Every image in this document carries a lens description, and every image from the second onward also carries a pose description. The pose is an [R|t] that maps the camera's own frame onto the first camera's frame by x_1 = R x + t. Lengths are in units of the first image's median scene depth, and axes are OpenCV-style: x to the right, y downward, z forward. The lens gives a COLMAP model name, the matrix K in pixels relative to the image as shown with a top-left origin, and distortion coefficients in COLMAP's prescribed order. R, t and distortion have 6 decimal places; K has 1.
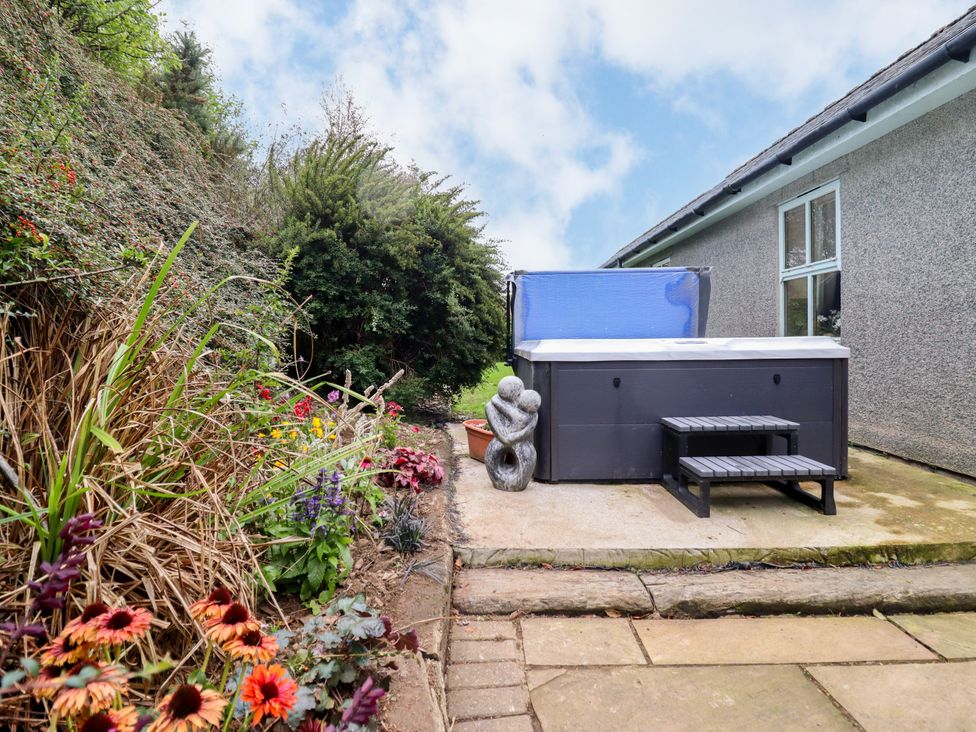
lens RADIAL K [[503.9, 0, 492.8], [0, 503.9, 347.6], [0, 0, 1]] dist [0.001024, -0.013529]
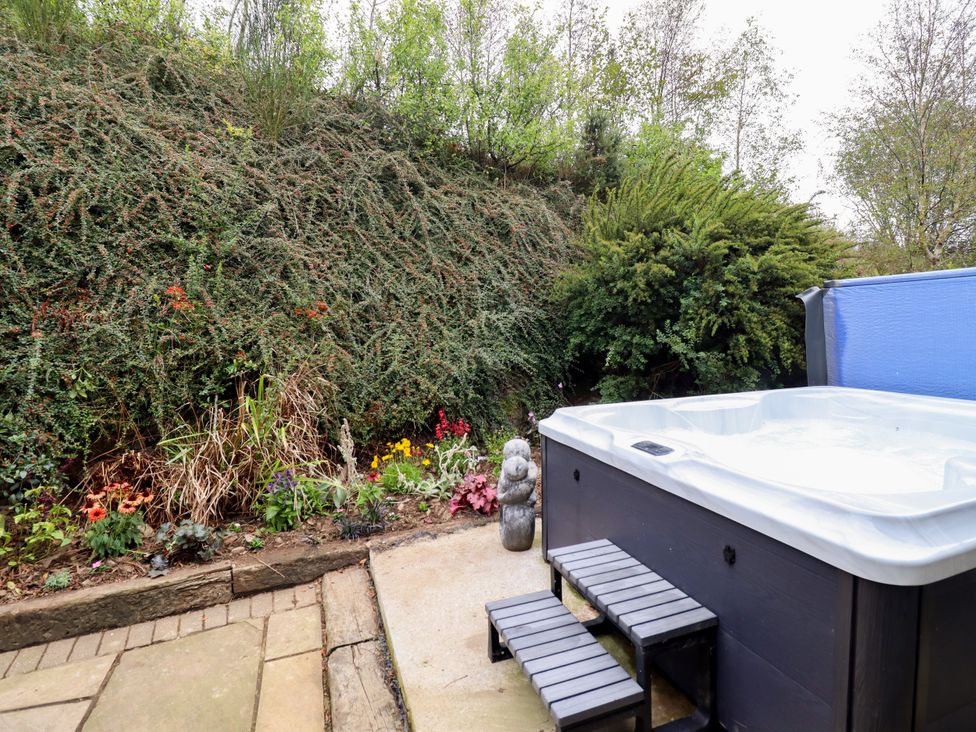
lens RADIAL K [[503.9, 0, 492.8], [0, 503.9, 347.6], [0, 0, 1]] dist [0.001024, -0.013529]
pose [[0.349675, 0.045215, -0.935779, 1.782816], [0.002669, 0.998783, 0.049257, -0.333148], [0.936867, -0.019721, 0.349129, 1.083010]]
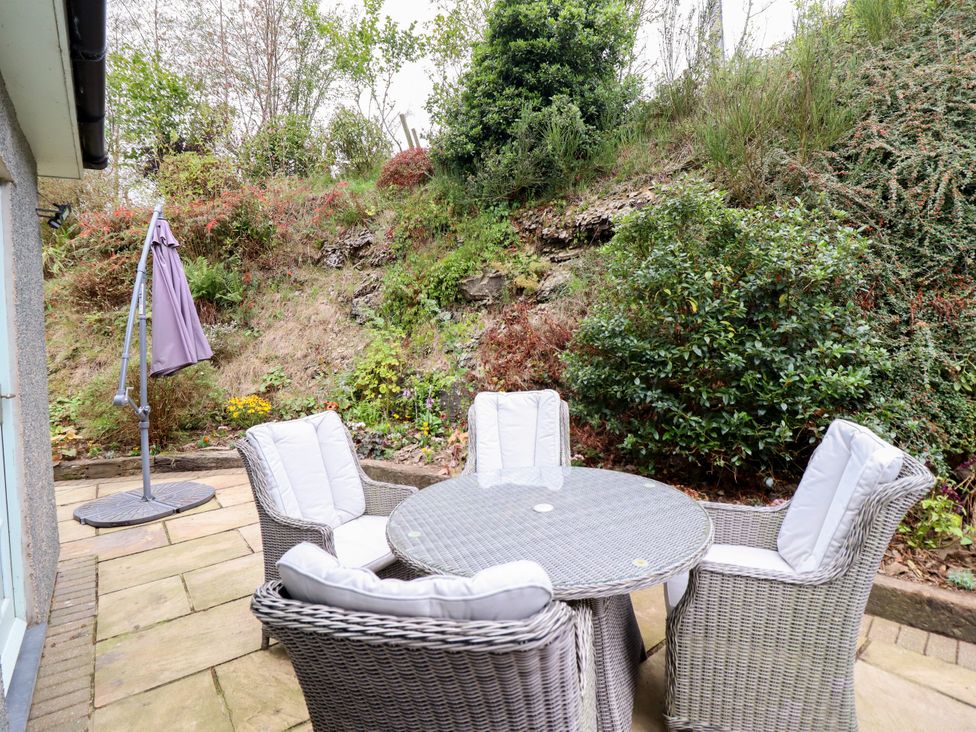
lens RADIAL K [[503.9, 0, 492.8], [0, 503.9, 347.6], [0, 0, 1]] dist [0.001024, -0.013529]
pose [[-0.793917, 0.058772, -0.605179, 1.878618], [0.039630, 0.998203, 0.044951, -0.355221], [0.606733, 0.011704, -0.794820, 0.650498]]
